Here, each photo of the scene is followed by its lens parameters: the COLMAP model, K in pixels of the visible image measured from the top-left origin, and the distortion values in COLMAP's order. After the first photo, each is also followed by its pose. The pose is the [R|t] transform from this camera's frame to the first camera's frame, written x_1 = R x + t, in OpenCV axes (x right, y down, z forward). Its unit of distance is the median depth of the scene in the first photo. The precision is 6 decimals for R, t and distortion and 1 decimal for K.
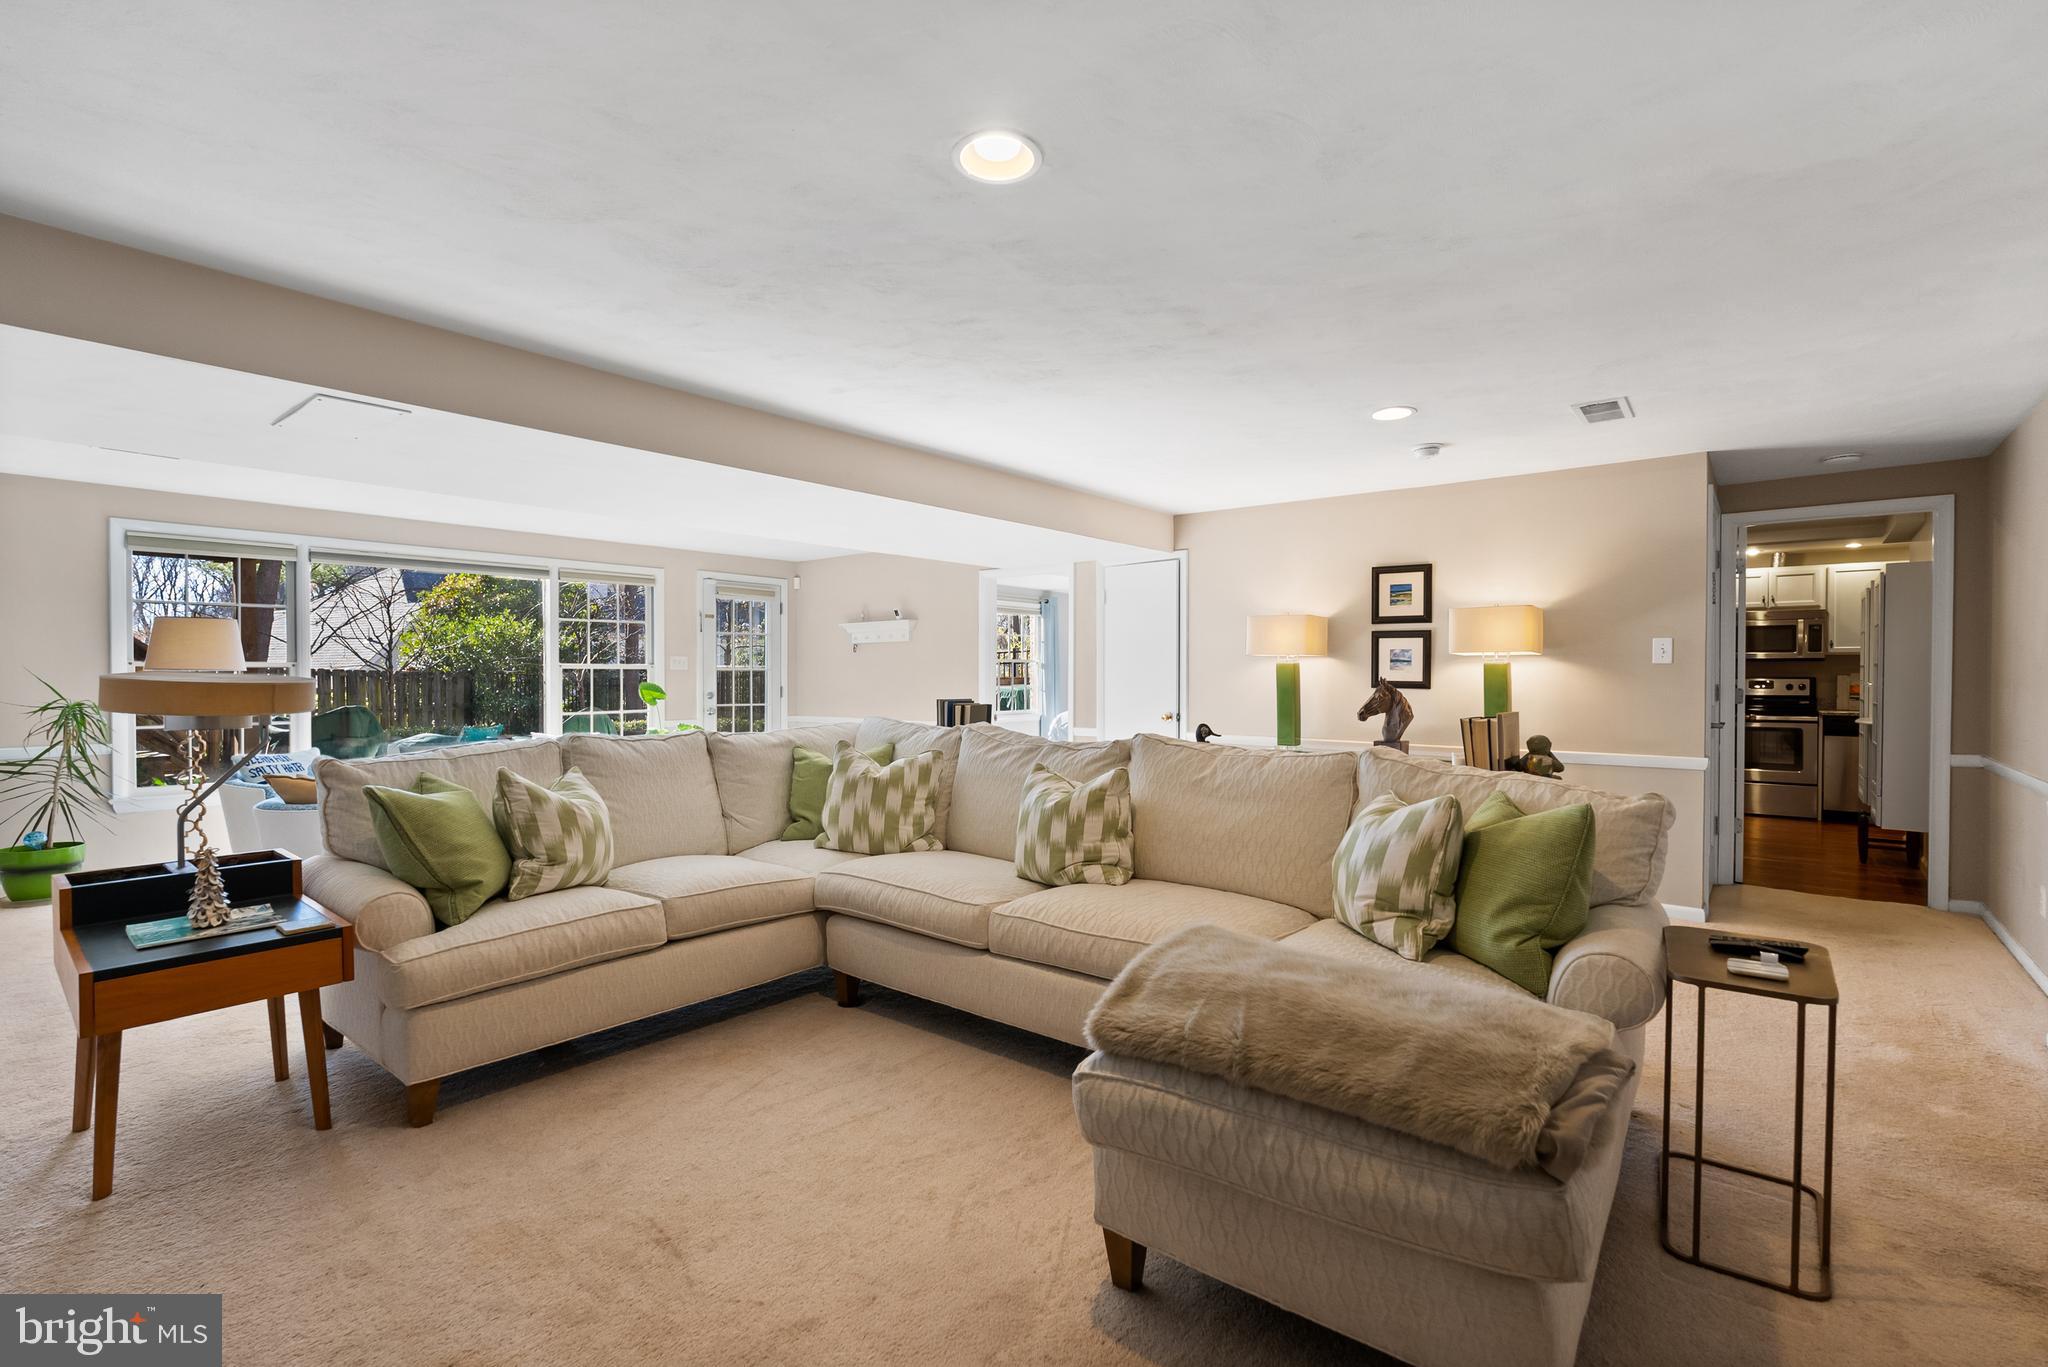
lens RADIAL K [[930.1, 0, 1036.1], [0, 930.1, 680.7], [0, 0, 1]] dist [0.000093, -0.000051]
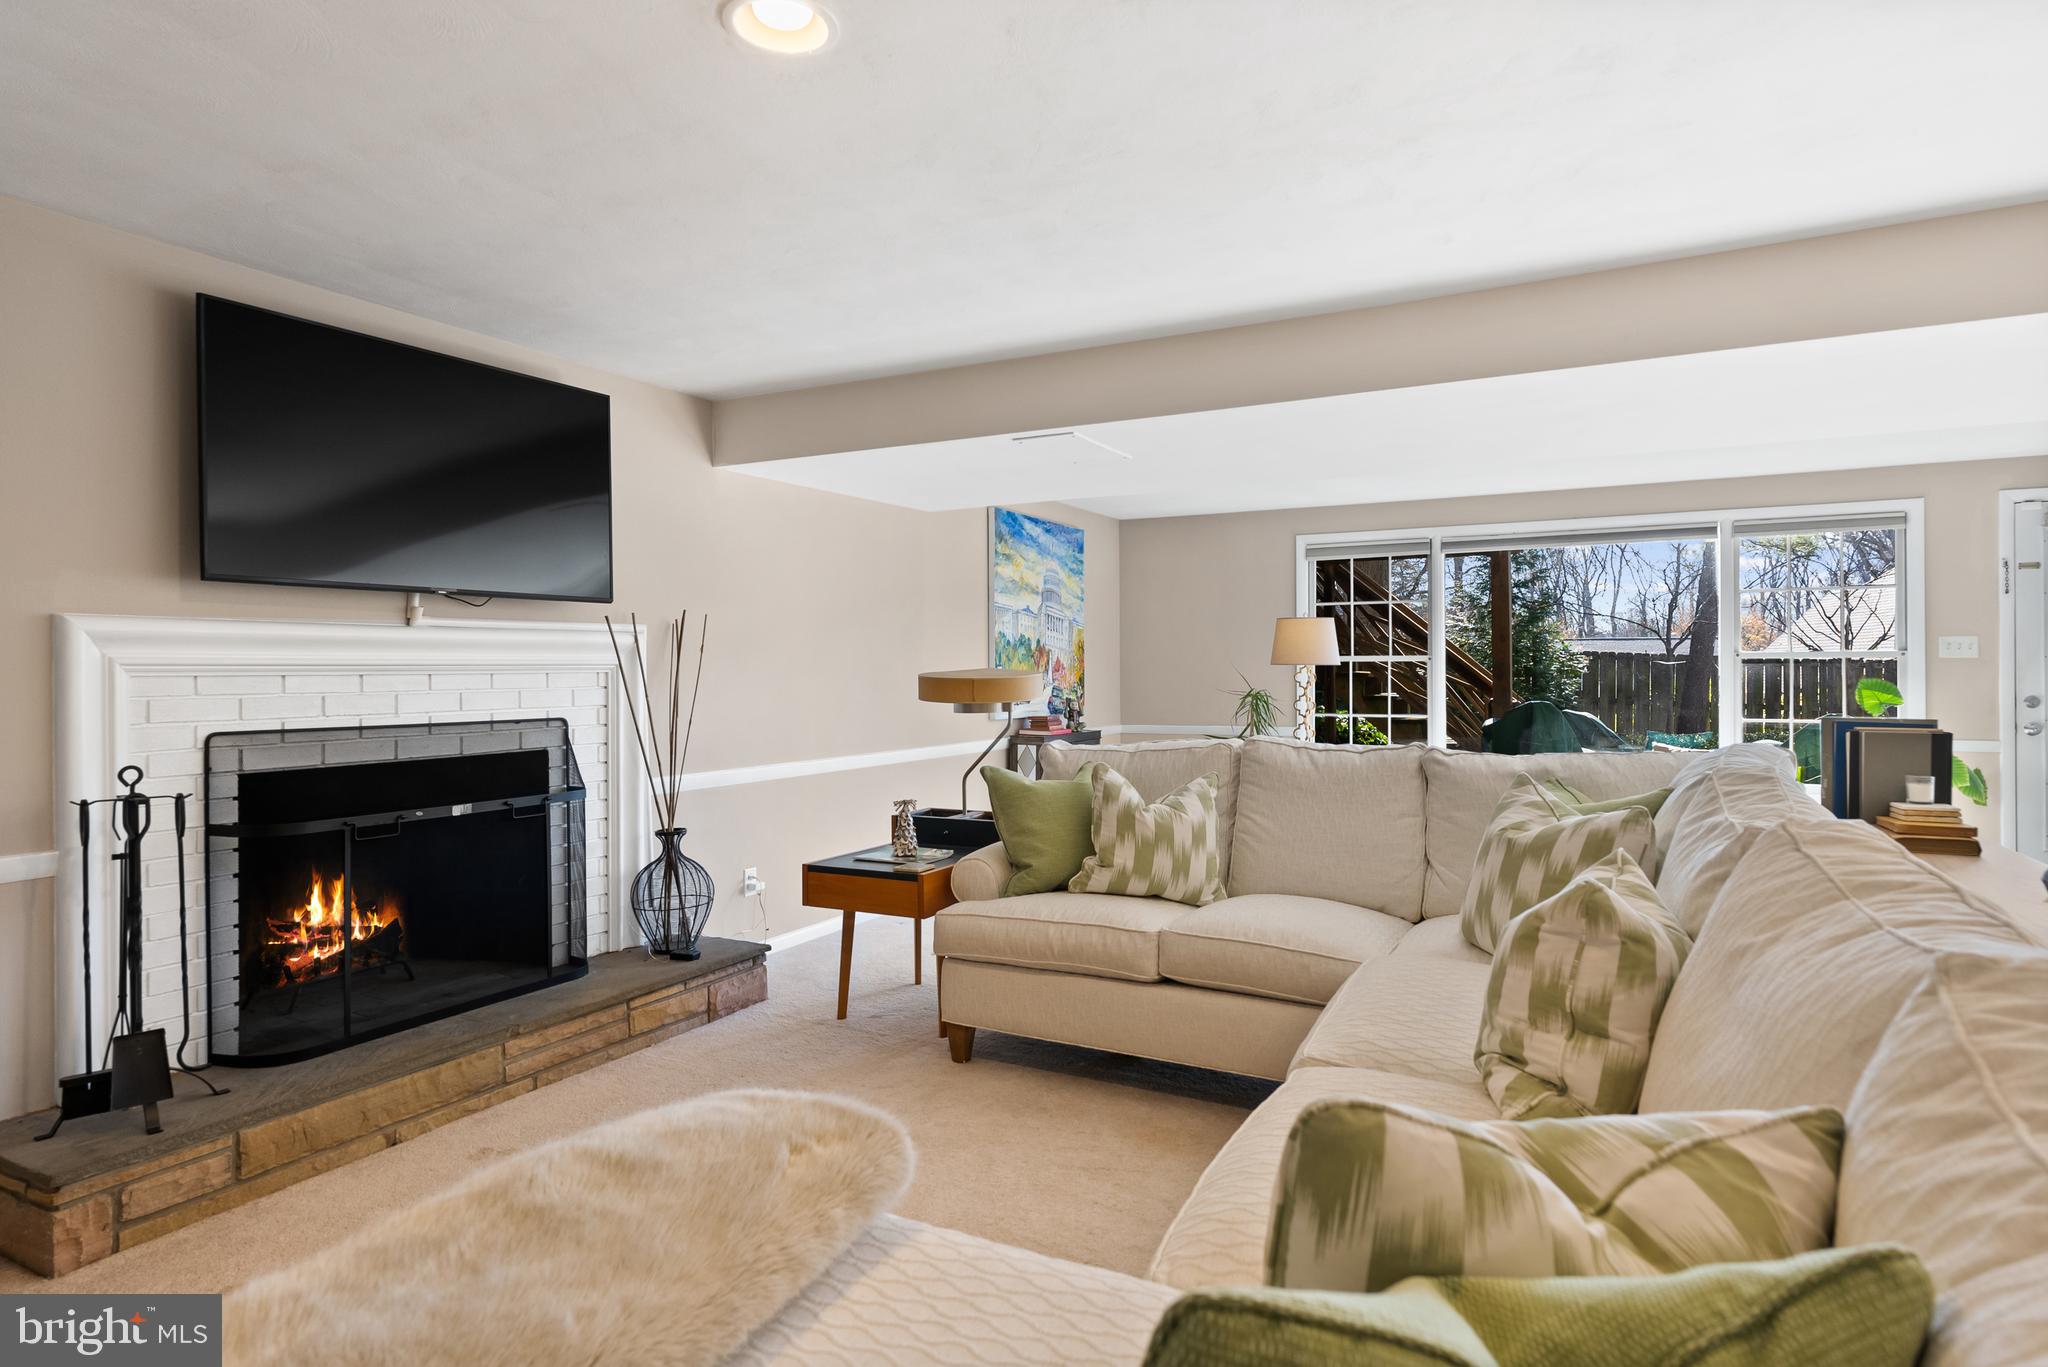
lens RADIAL K [[1140.2, 0, 1020.8], [0, 1140.2, 668.4], [0, 0, 1]] dist [0.006392, -0.000158]
pose [[0.189760, -0.000870, -0.981830, 0.258915], [-0.001765, 0.999998, -0.001227, -0.003522], [0.981829, 0.001966, 0.189758, 0.277271]]
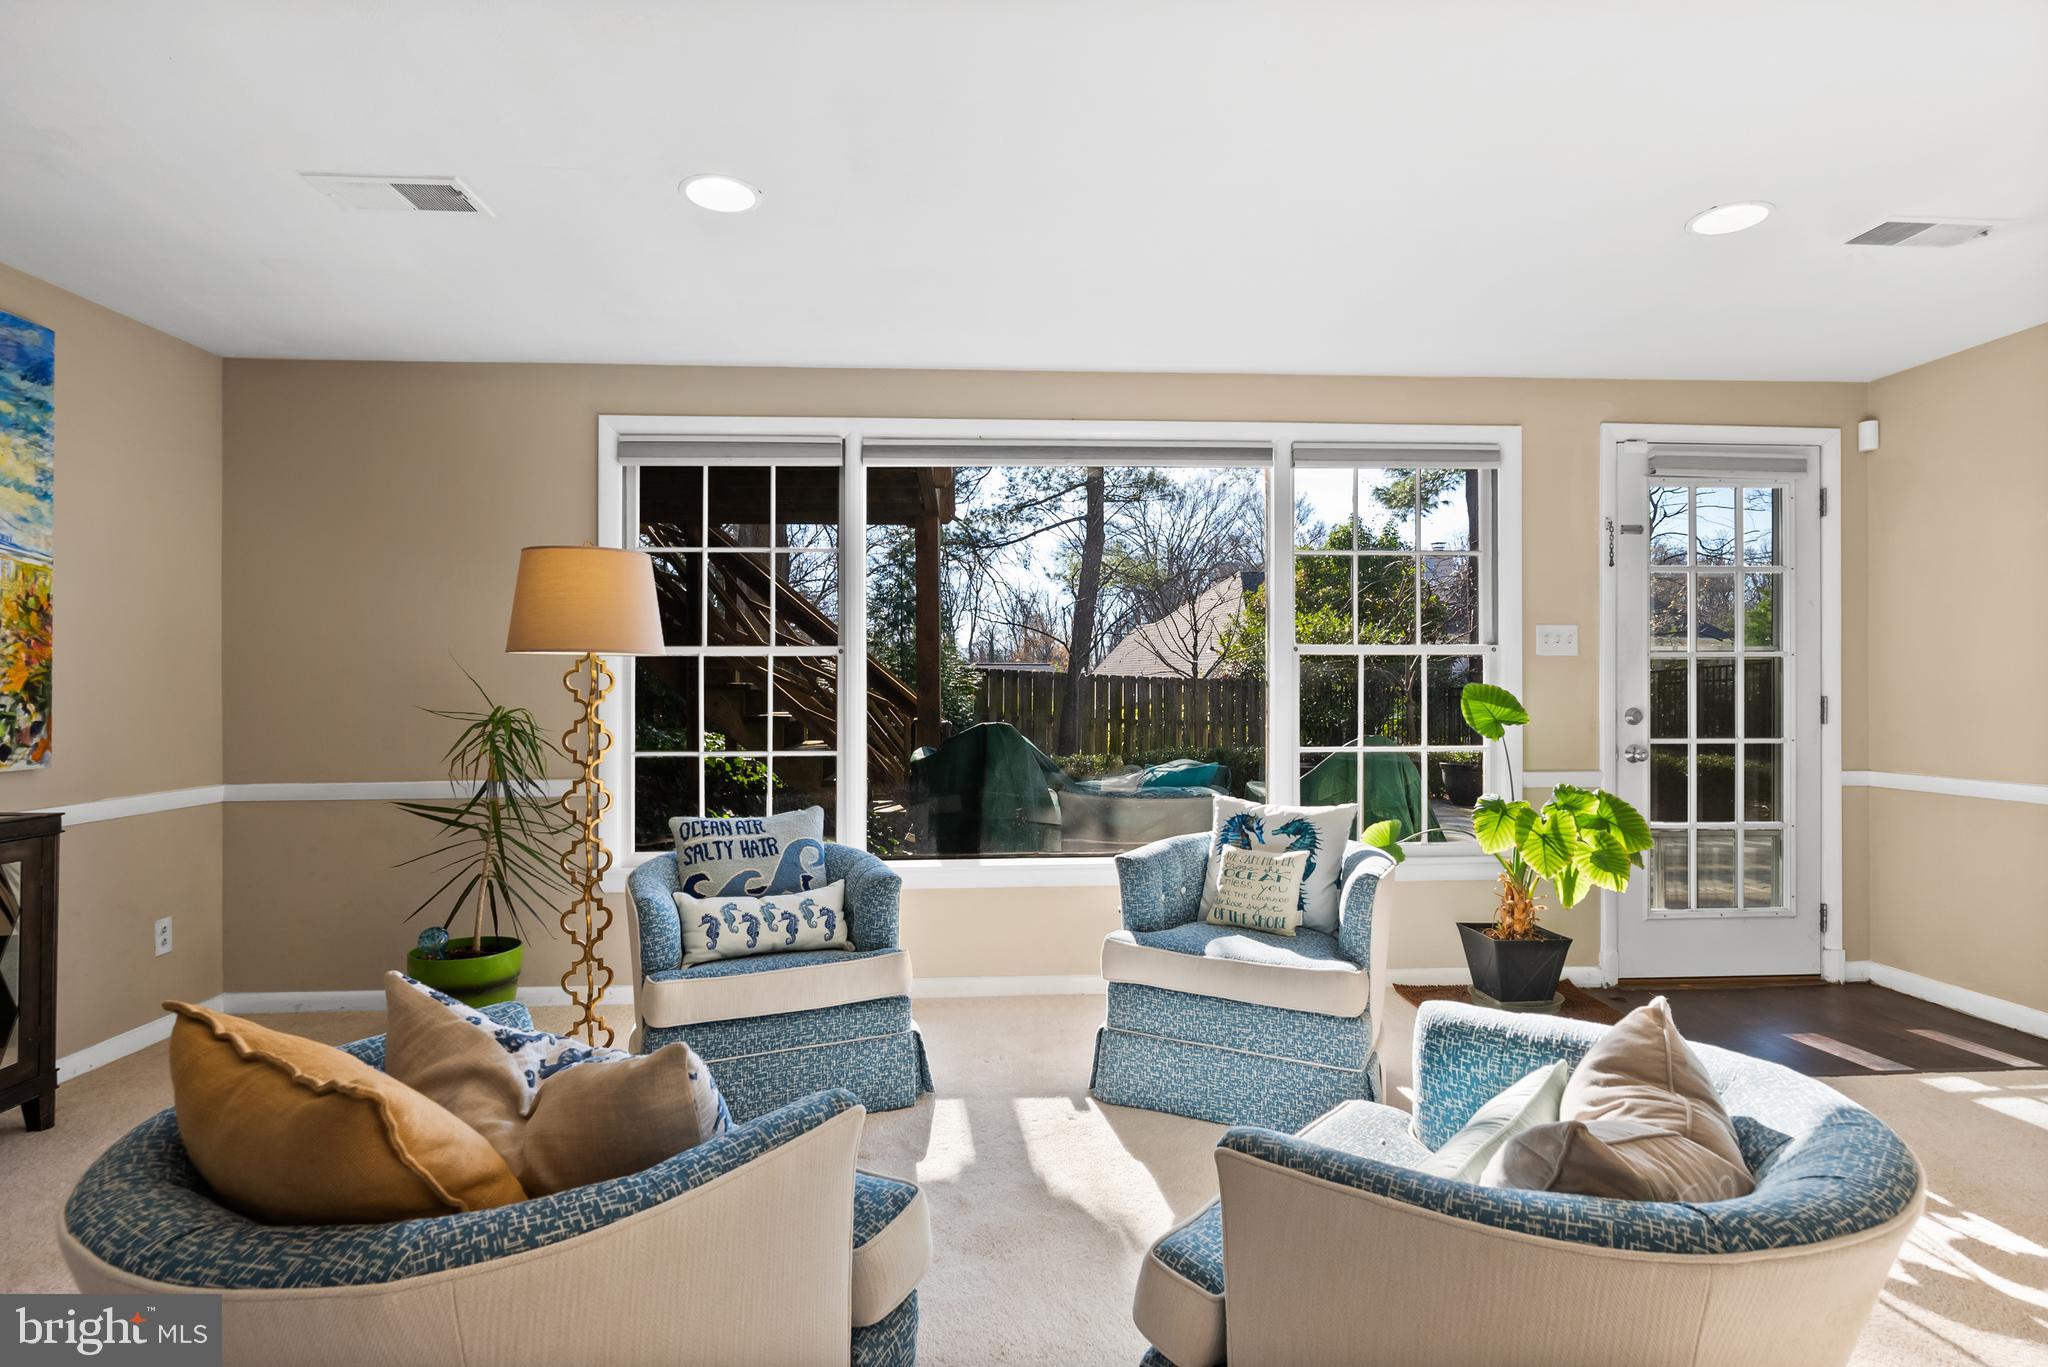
lens RADIAL K [[1048.2, 0, 1025.7], [0, 1048.2, 681.9], [0, 0, 1]] dist [-0.002681, 0.002125]
pose [[0.675675, -0.005181, -0.737181, -0.210327], [-0.003541, 0.999941, -0.010273, 0.006678], [0.737191, 0.009552, 0.675617, 0.535702]]
